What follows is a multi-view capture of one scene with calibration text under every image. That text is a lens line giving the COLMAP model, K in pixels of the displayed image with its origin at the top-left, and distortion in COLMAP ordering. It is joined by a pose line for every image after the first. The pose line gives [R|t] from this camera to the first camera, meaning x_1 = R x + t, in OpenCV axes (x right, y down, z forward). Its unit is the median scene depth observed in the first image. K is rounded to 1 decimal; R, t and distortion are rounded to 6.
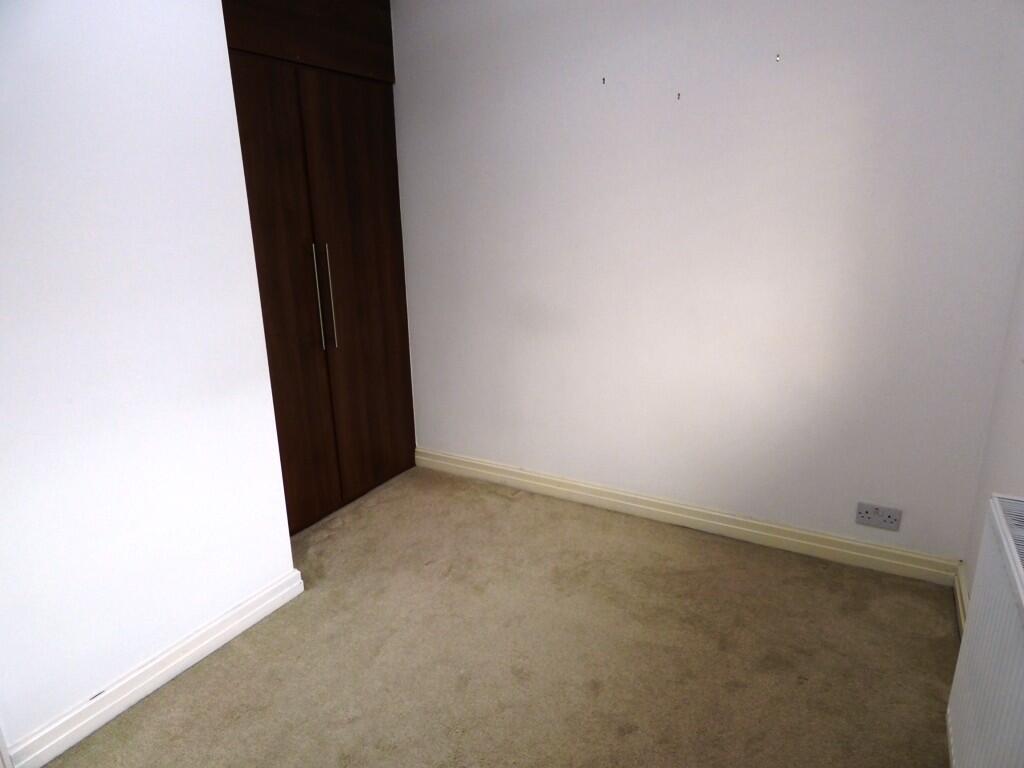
lens RADIAL K [[618.0, 0, 513.6], [0, 618.0, 381.6], [0, 0, 1]] dist [-0.029908, 0.003695]
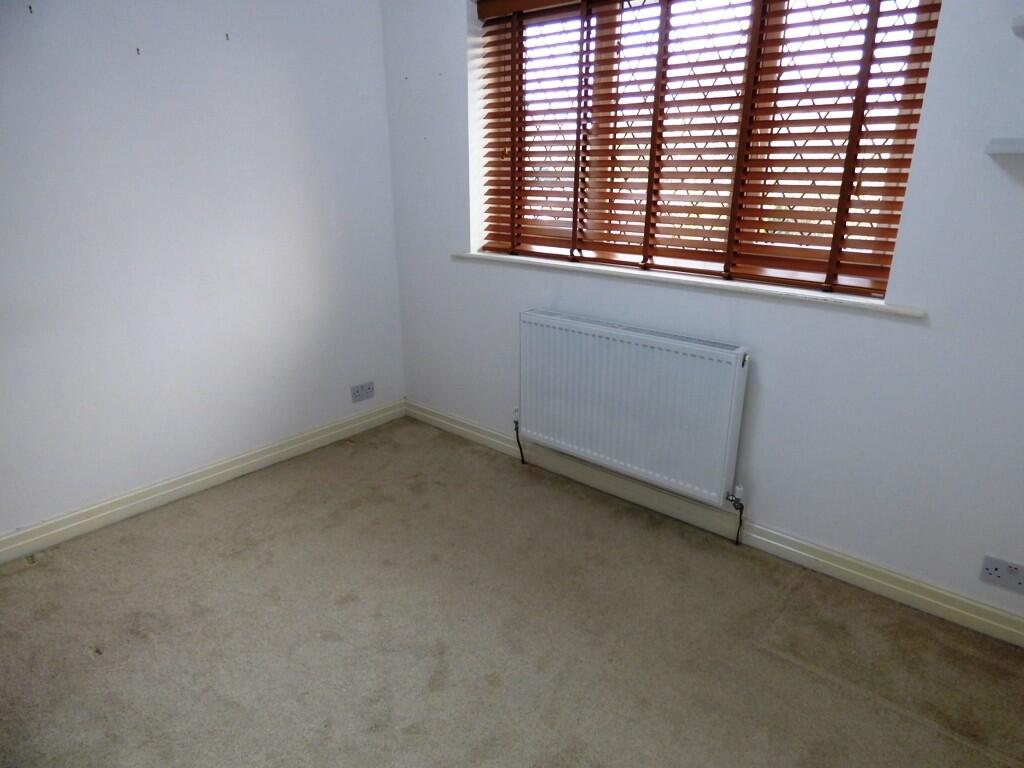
lens RADIAL K [[618.0, 0, 520.0], [0, 618.0, 379.4], [0, 0, 1]] dist [-0.029908, 0.003695]
pose [[0.185273, -0.300189, 0.935714, -0.669858], [0.259634, 0.933317, 0.248012, -0.068921], [-0.947768, 0.196993, 0.250858, 0.275478]]
